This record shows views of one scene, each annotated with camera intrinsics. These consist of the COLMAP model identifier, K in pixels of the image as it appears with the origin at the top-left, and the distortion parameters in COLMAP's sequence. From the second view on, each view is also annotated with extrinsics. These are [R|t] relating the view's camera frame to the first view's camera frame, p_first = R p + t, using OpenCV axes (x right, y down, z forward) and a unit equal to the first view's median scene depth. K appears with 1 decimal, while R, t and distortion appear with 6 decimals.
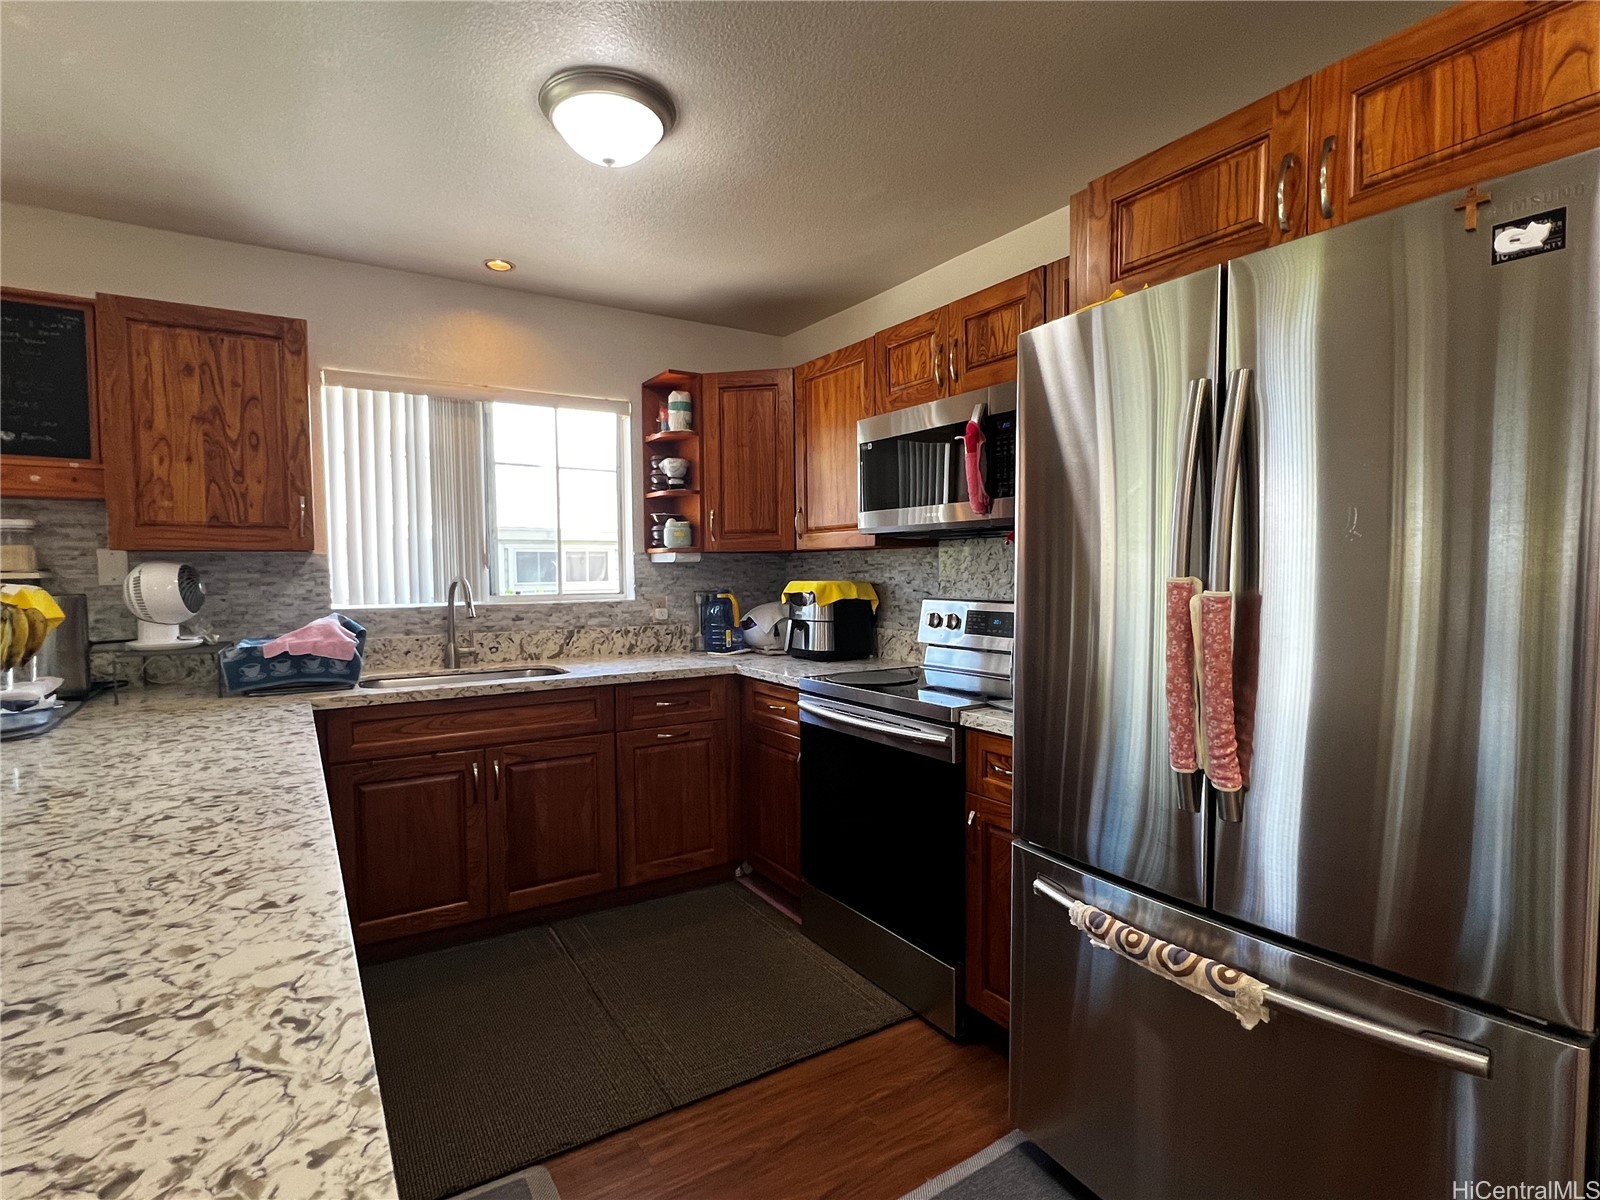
lens RADIAL K [[808.4, 0, 801.0], [0, 808.4, 610.3], [0, 0, 1]] dist [-0.004886, 0.001582]
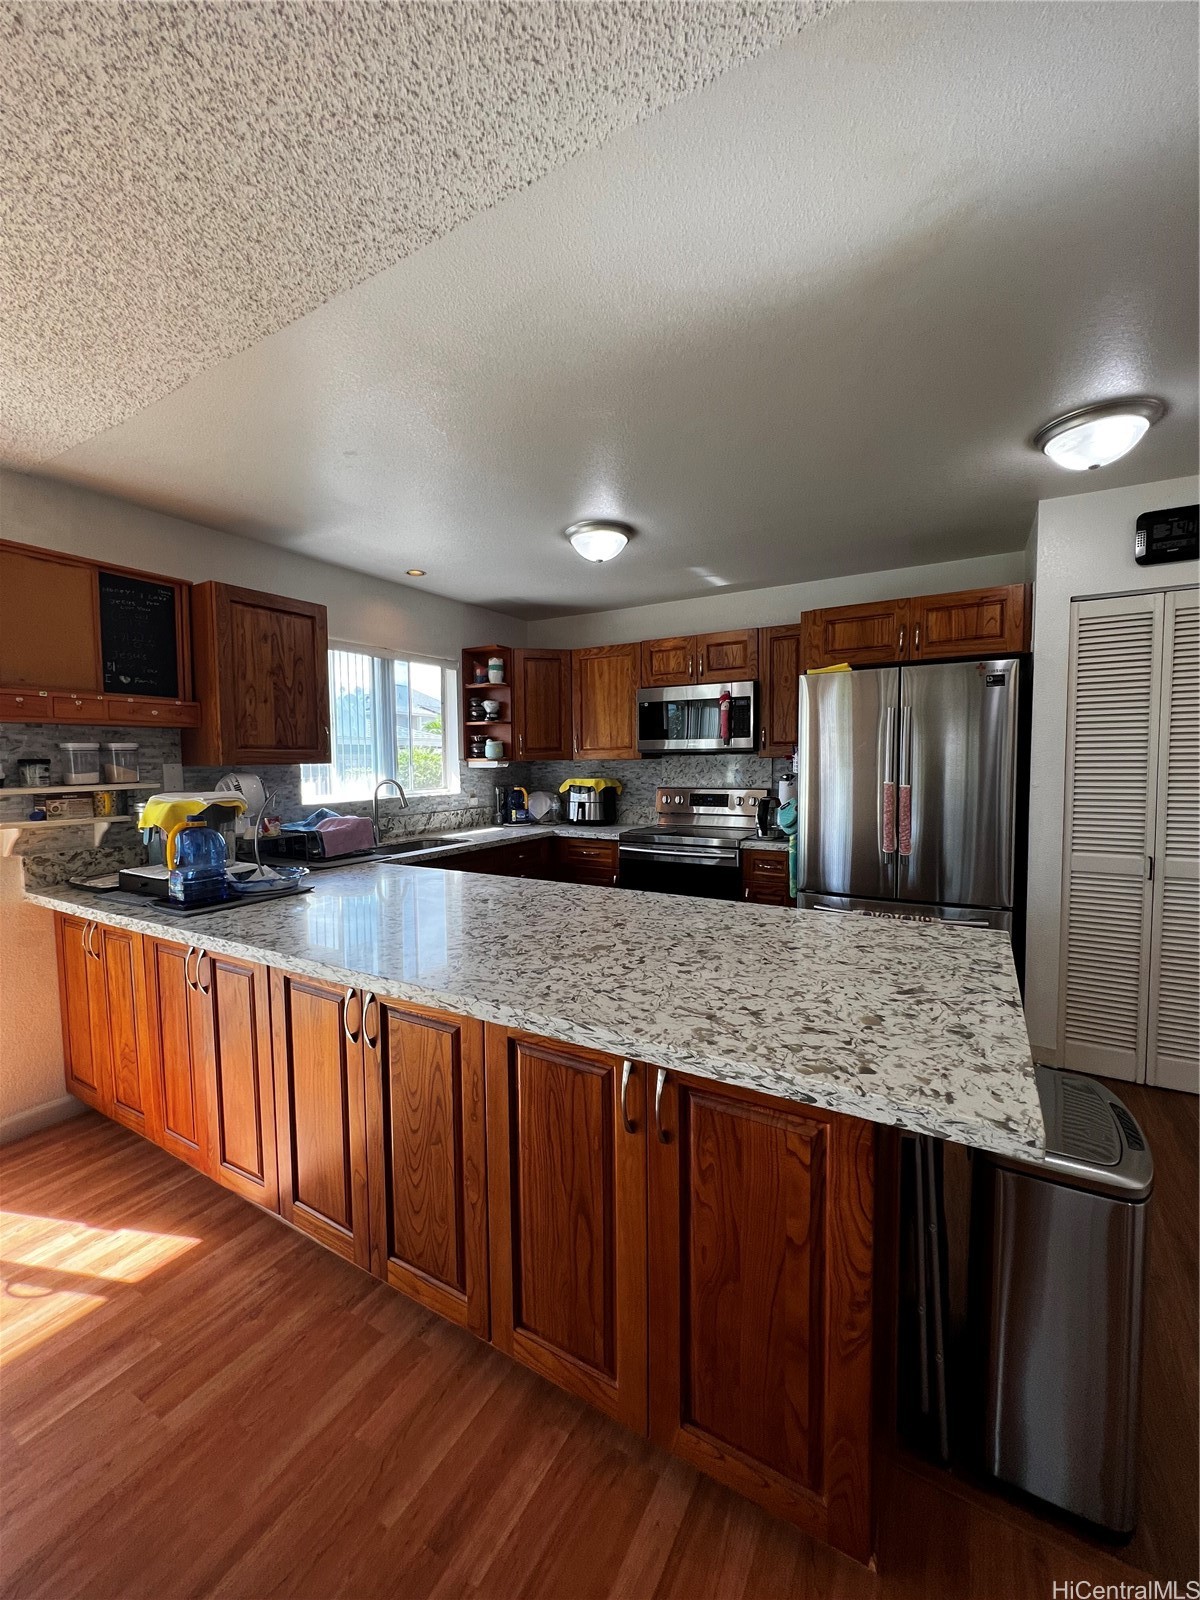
lens RADIAL K [[645.5, 0, 607.3], [0, 645.5, 795.4], [0, 0, 1]] dist [-0.002906, 0.001145]
pose [[0.889448, -0.027431, 0.456213, -0.723469], [0.026820, 0.999610, 0.007817, -0.013897], [-0.456249, 0.005283, 0.889836, -0.273902]]
